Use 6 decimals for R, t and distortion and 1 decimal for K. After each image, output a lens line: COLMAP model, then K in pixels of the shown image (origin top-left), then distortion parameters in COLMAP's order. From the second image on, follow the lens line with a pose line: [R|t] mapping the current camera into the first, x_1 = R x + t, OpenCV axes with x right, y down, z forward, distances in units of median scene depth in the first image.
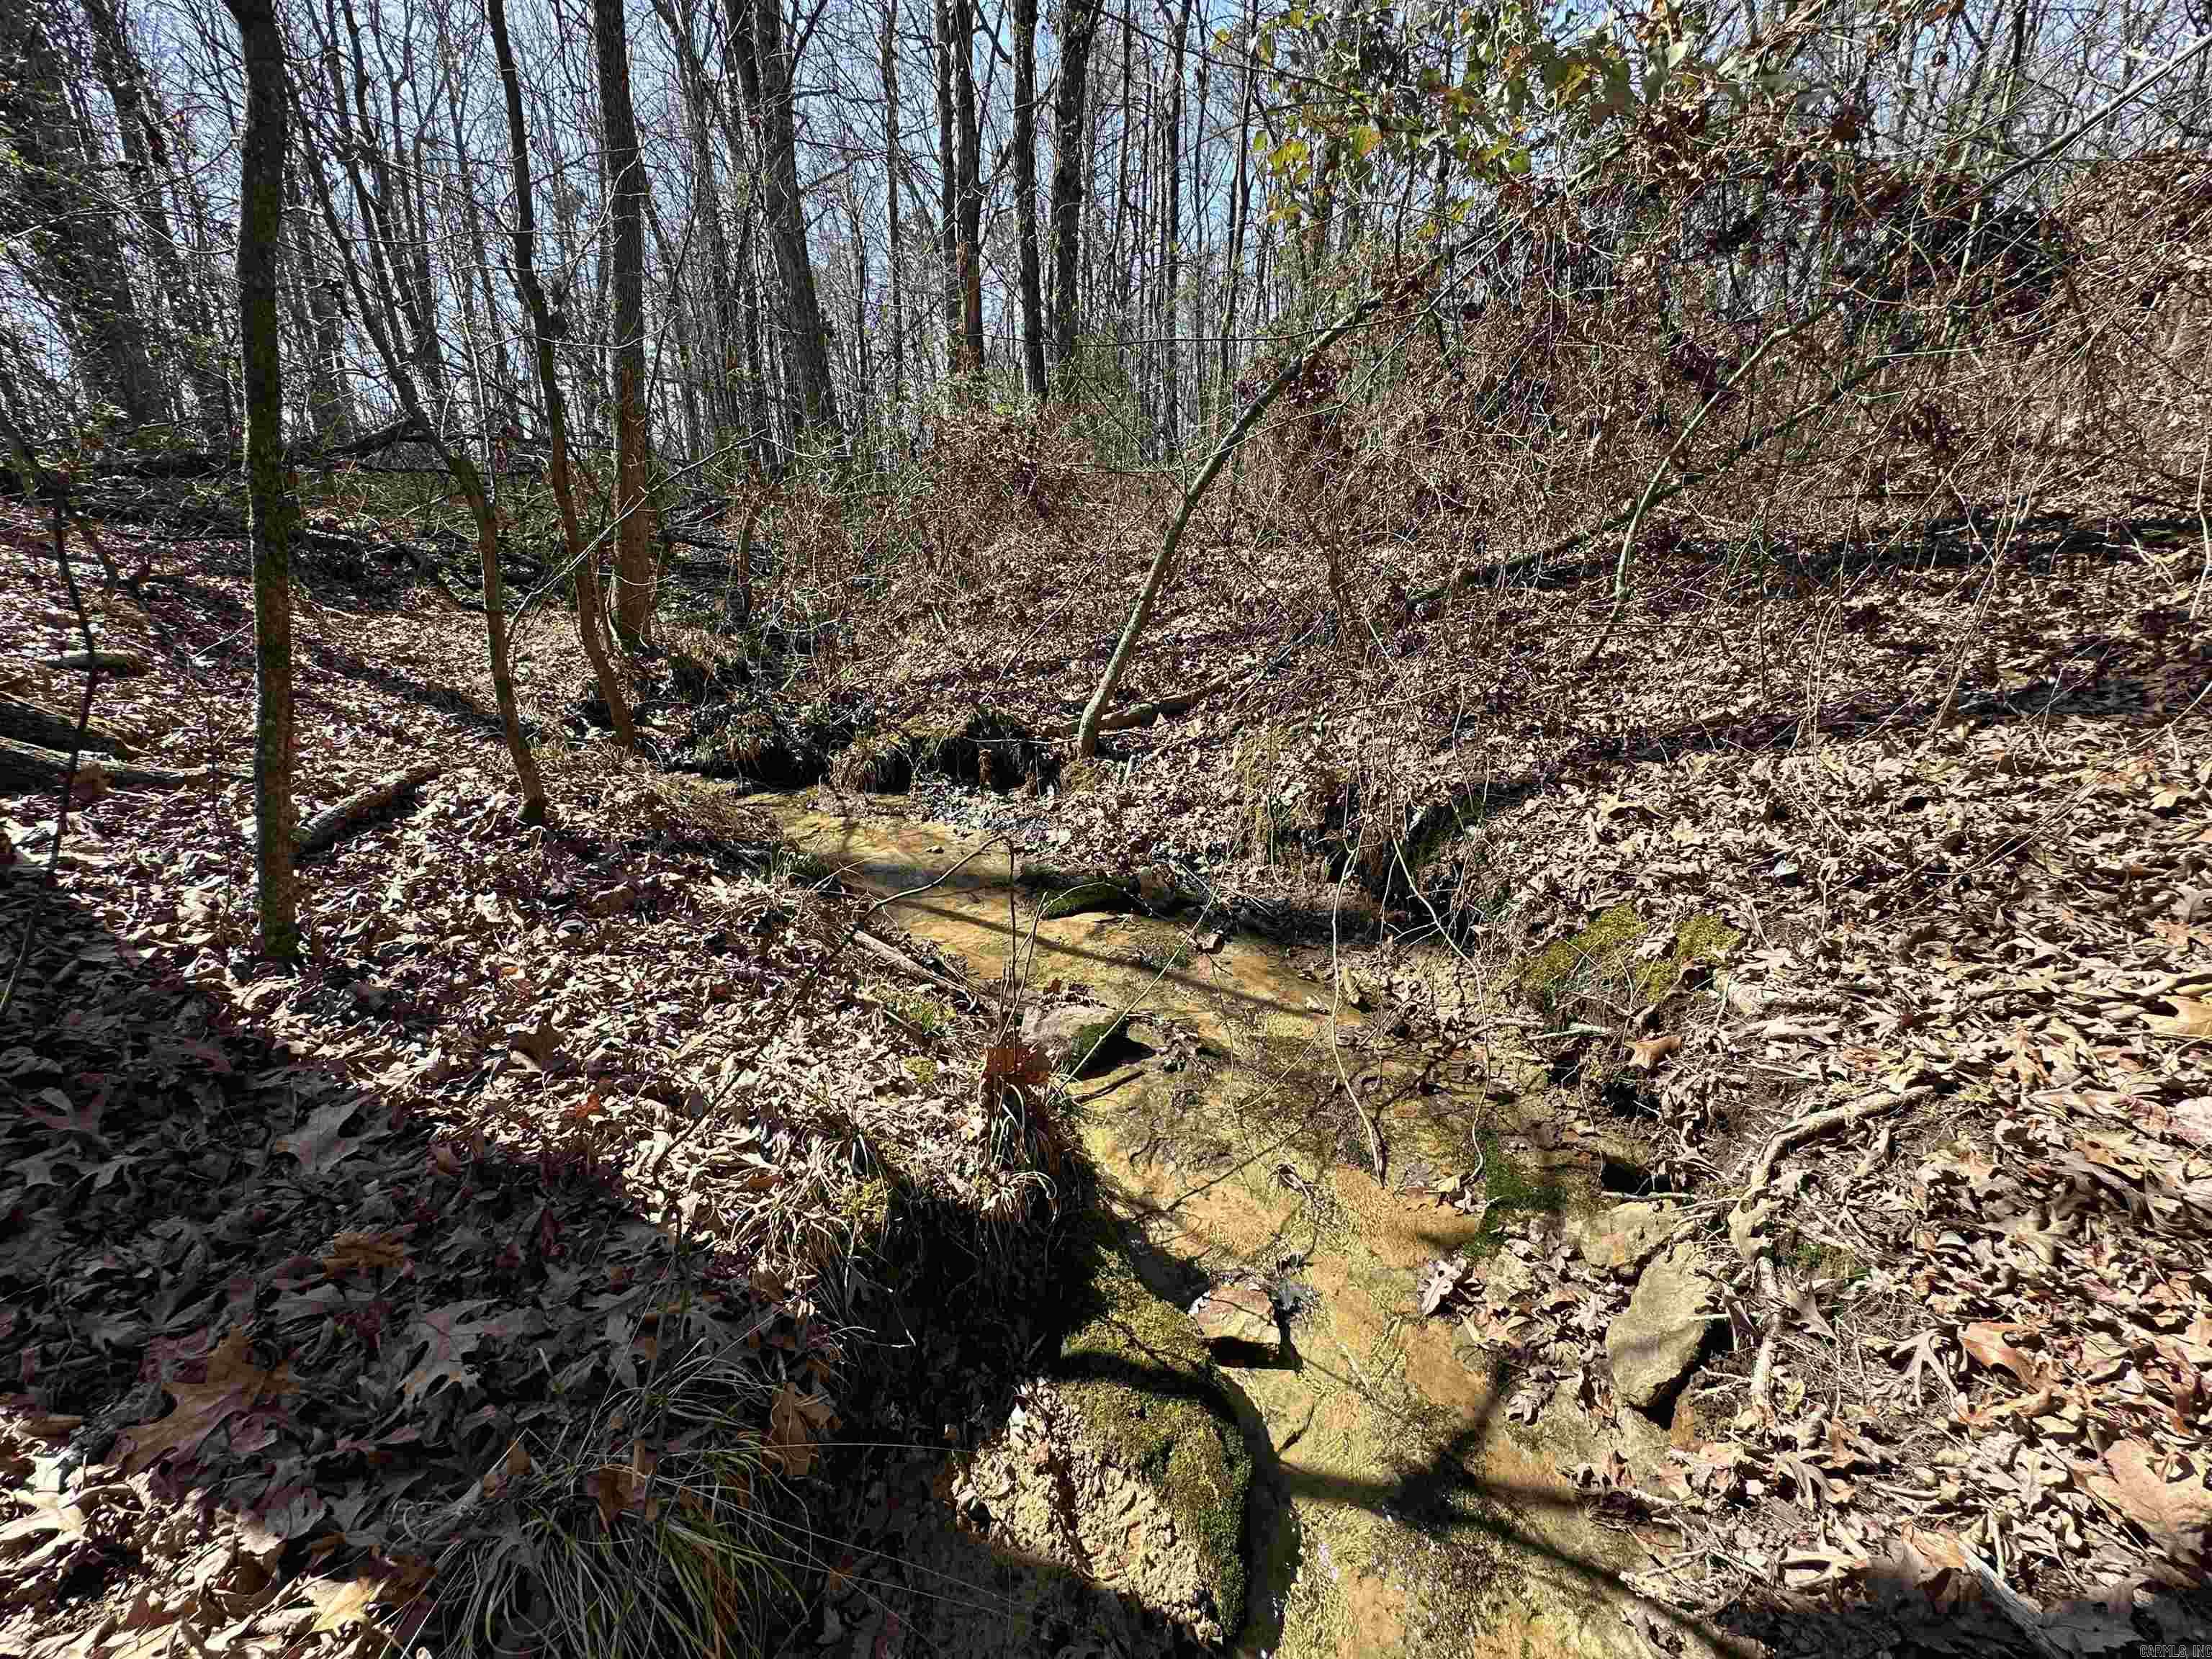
lens RADIAL K [[882.0, 0, 1106.1], [0, 882.0, 828.7], [0, 0, 1]] dist [-0.002504, 0.000320]
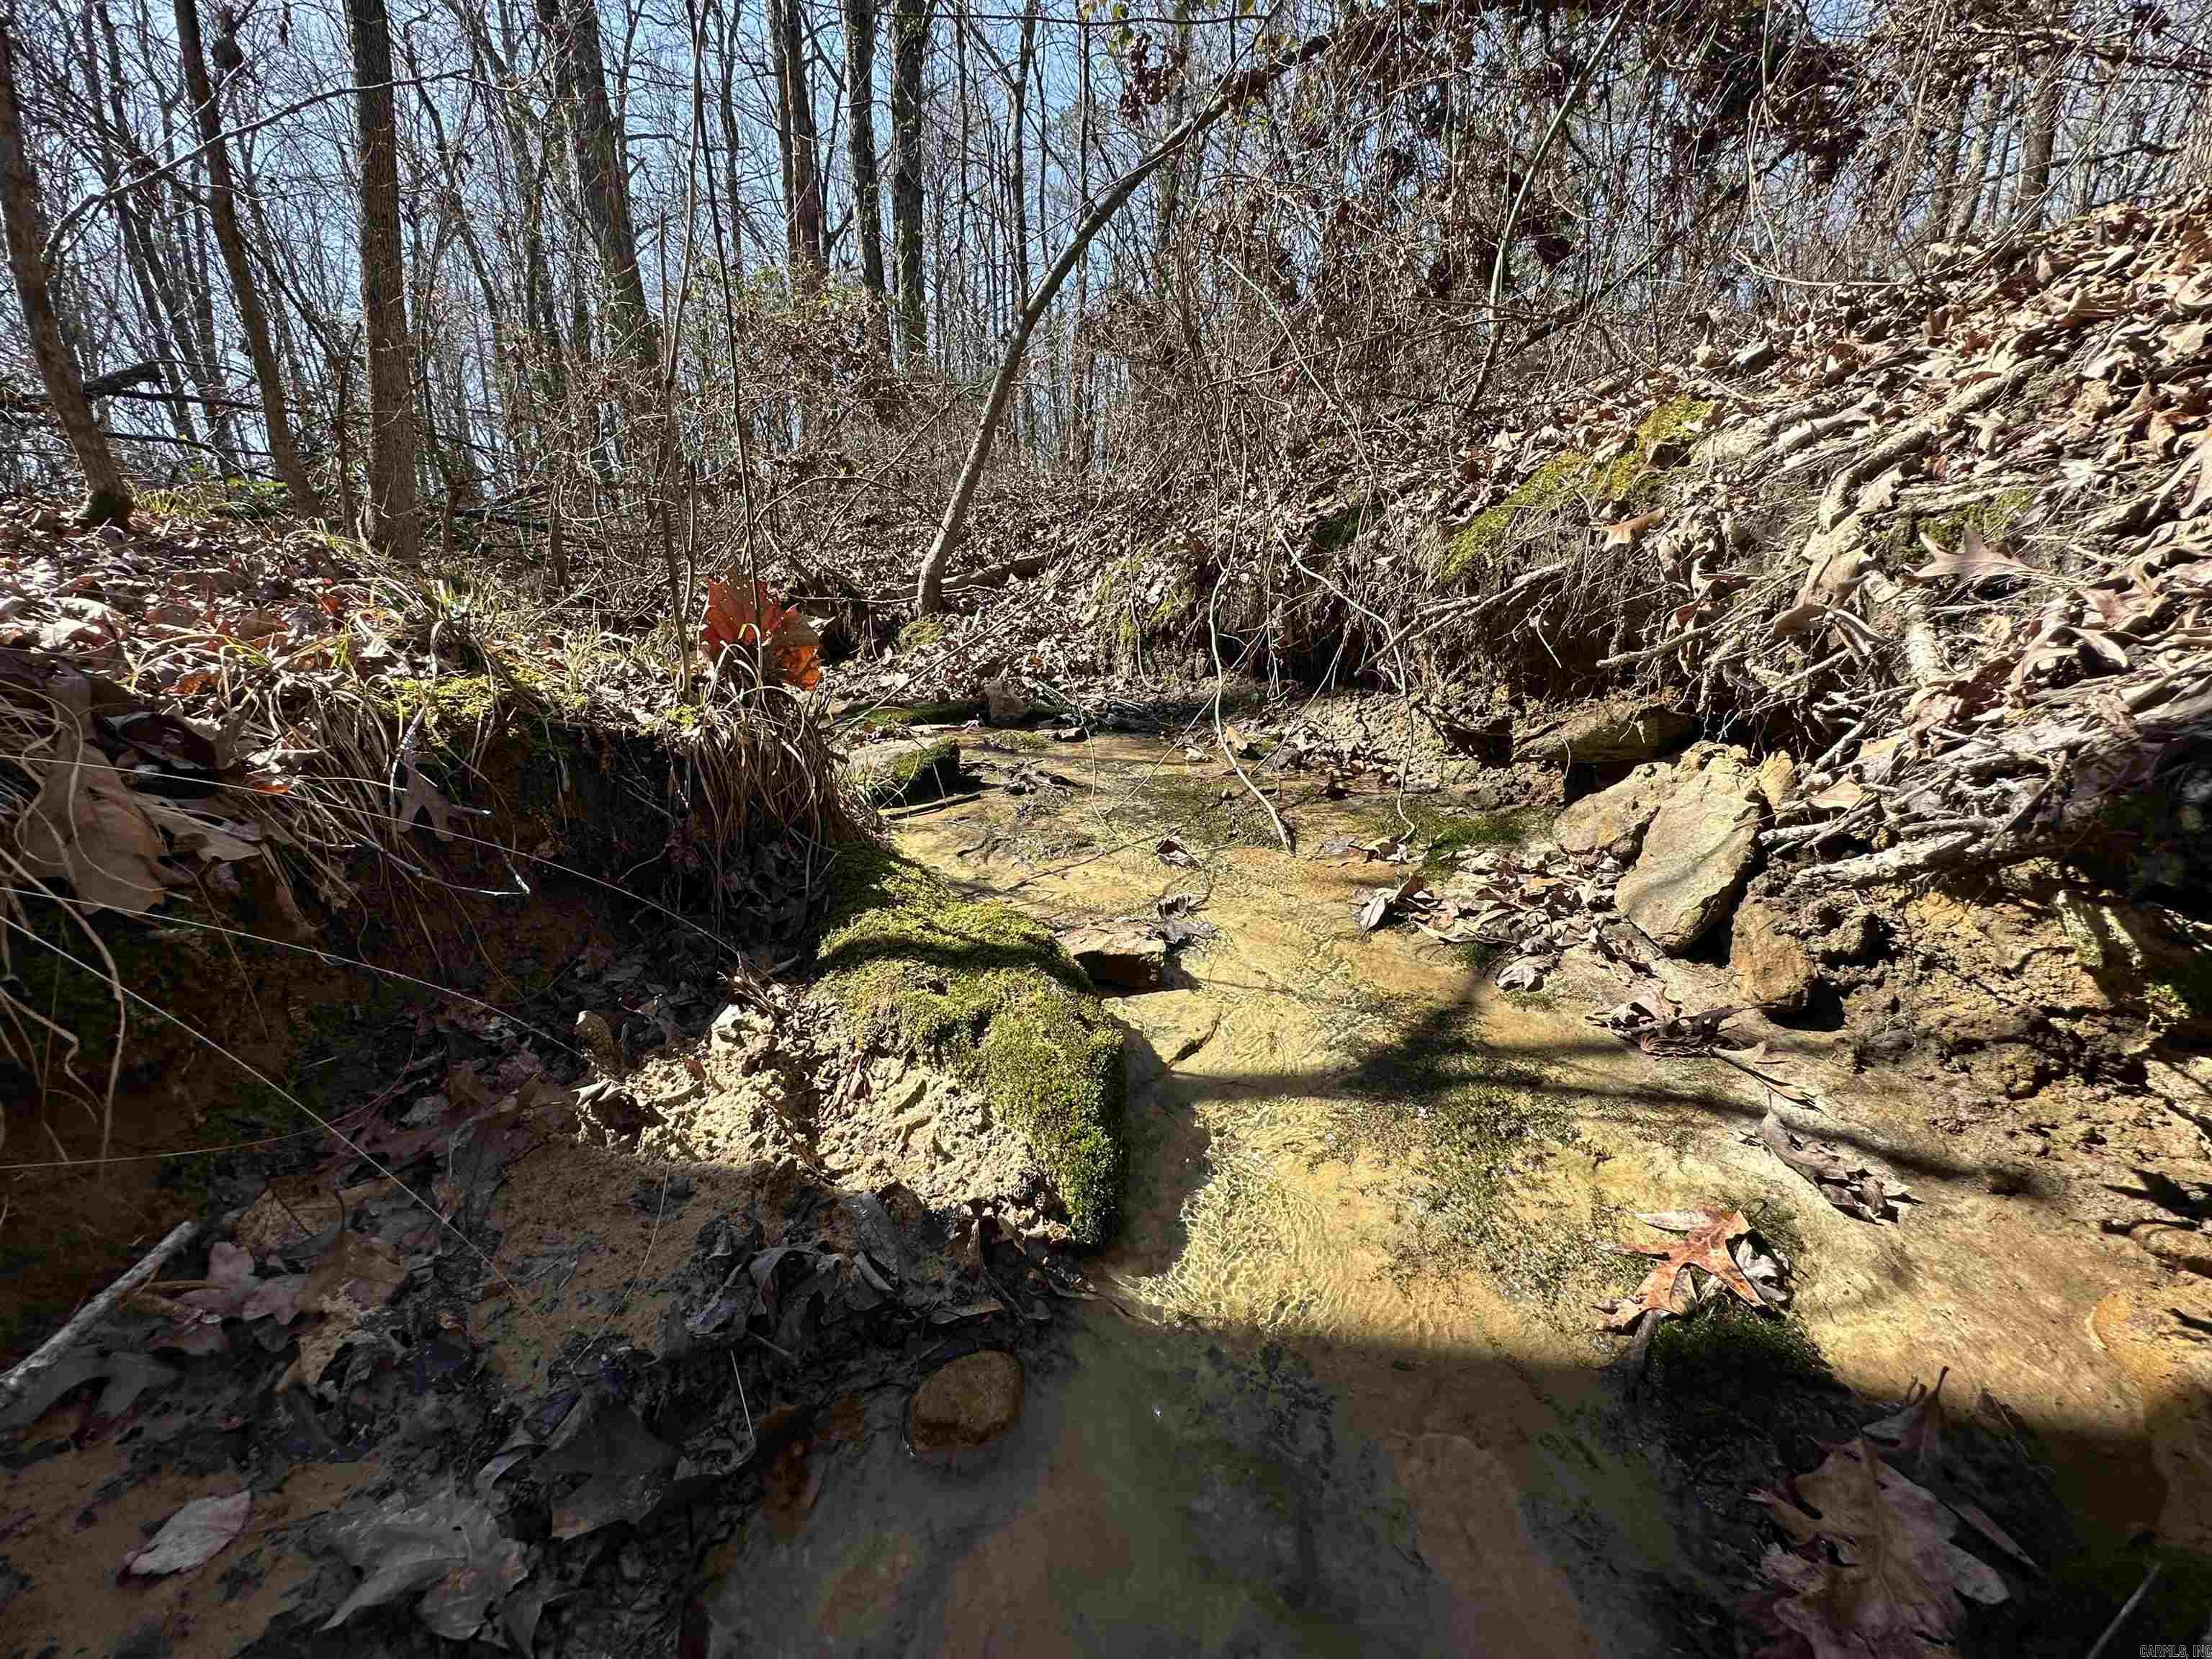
lens RADIAL K [[882.0, 0, 1106.1], [0, 882.0, 830.4], [0, 0, 1]] dist [-0.002504, 0.000320]
pose [[0.989905, -0.051482, 0.132052, 0.066141], [0.059687, 0.996475, -0.058950, 0.501702], [-0.128551, 0.066237, 0.989488, 0.322108]]
